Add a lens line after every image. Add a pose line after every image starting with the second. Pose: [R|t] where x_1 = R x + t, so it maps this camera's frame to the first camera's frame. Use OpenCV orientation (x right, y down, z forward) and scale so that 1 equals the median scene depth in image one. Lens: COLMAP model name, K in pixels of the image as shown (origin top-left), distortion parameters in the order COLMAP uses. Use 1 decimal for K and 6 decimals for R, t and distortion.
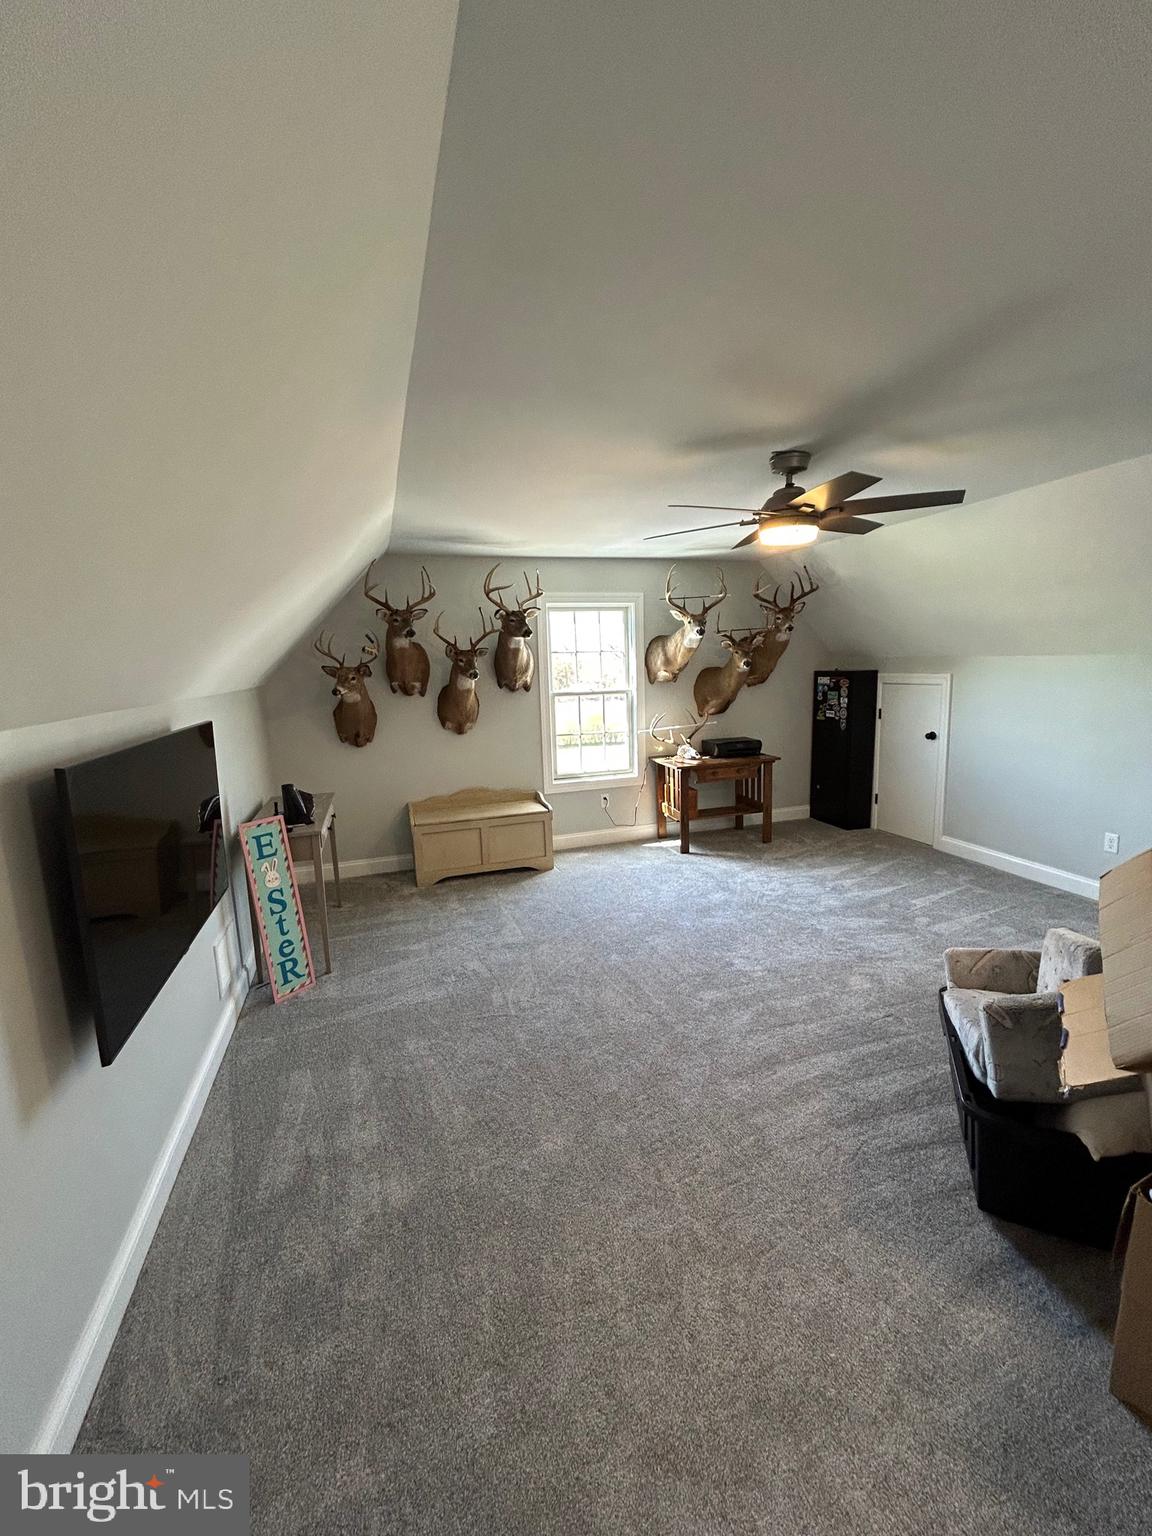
lens RADIAL K [[599.7, 0, 576.0], [0, 599.7, 768.0], [0, 0, 1]] dist [0.000035, 0.000026]
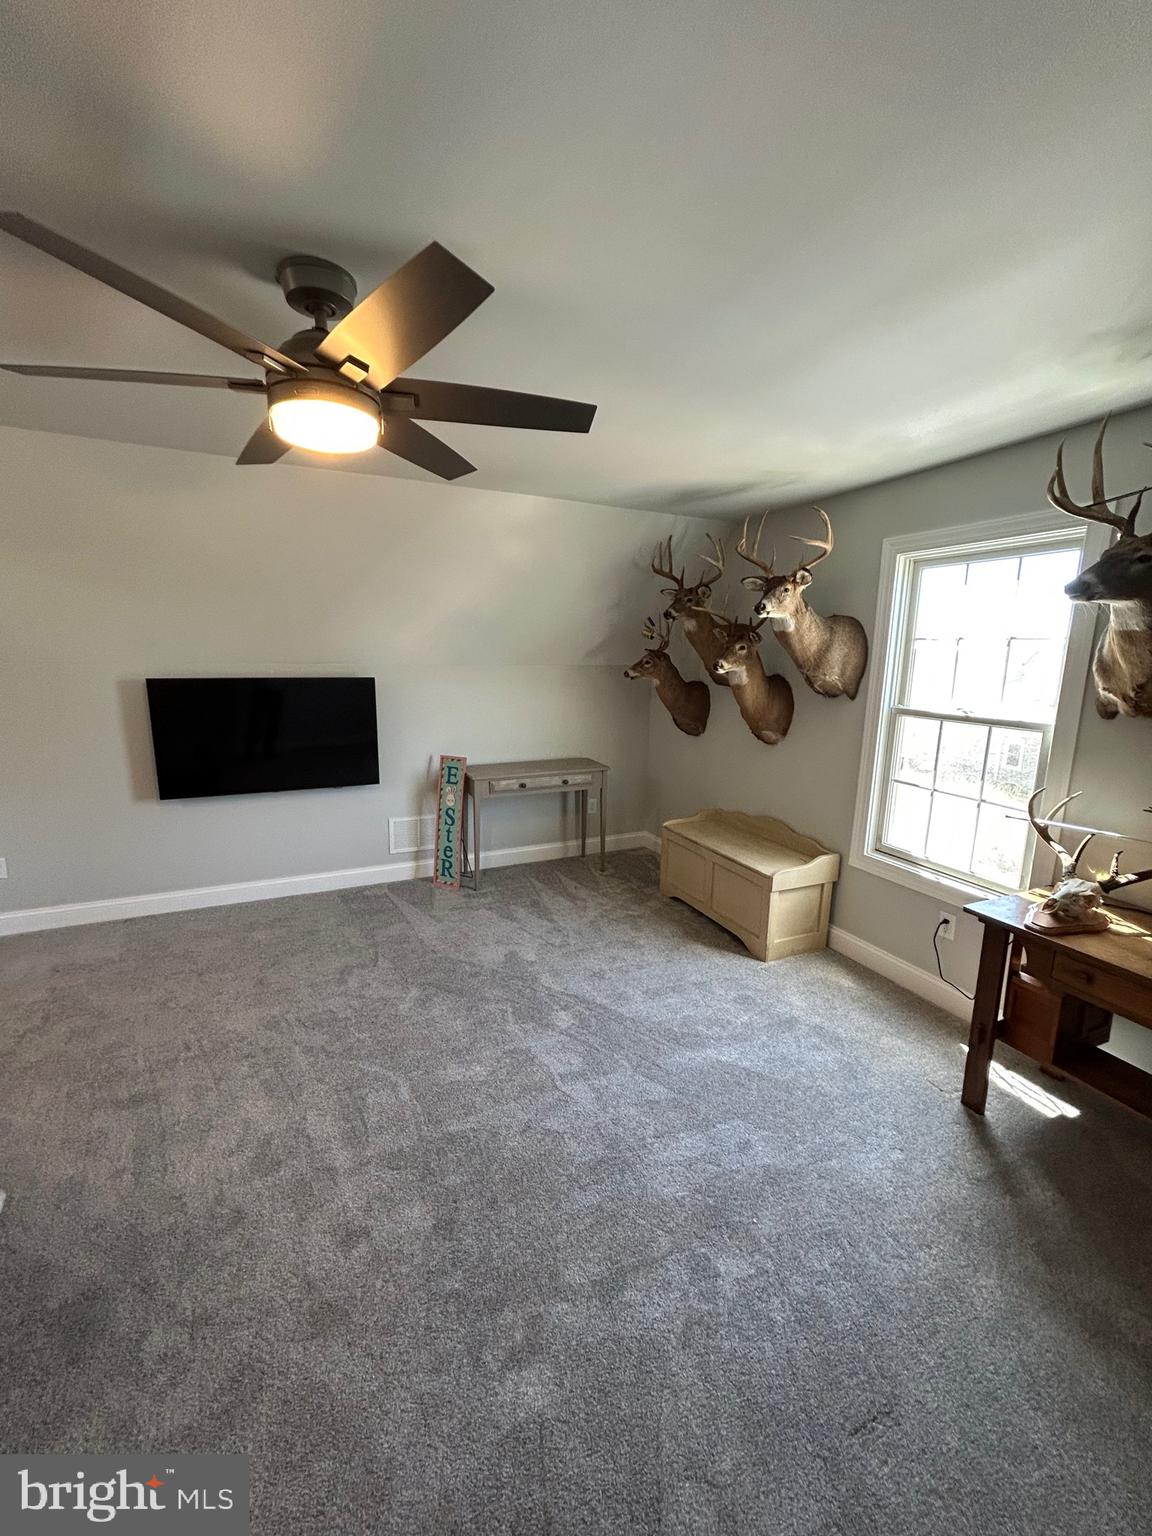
lens RADIAL K [[599.7, 0, 576.0], [0, 599.7, 768.0], [0, 0, 1]] dist [0.000035, 0.000026]
pose [[0.132529, 0.212932, -0.968037, 0.609546], [-0.192789, 0.963537, 0.185548, -0.141204], [0.972249, 0.162037, 0.168748, 0.739102]]
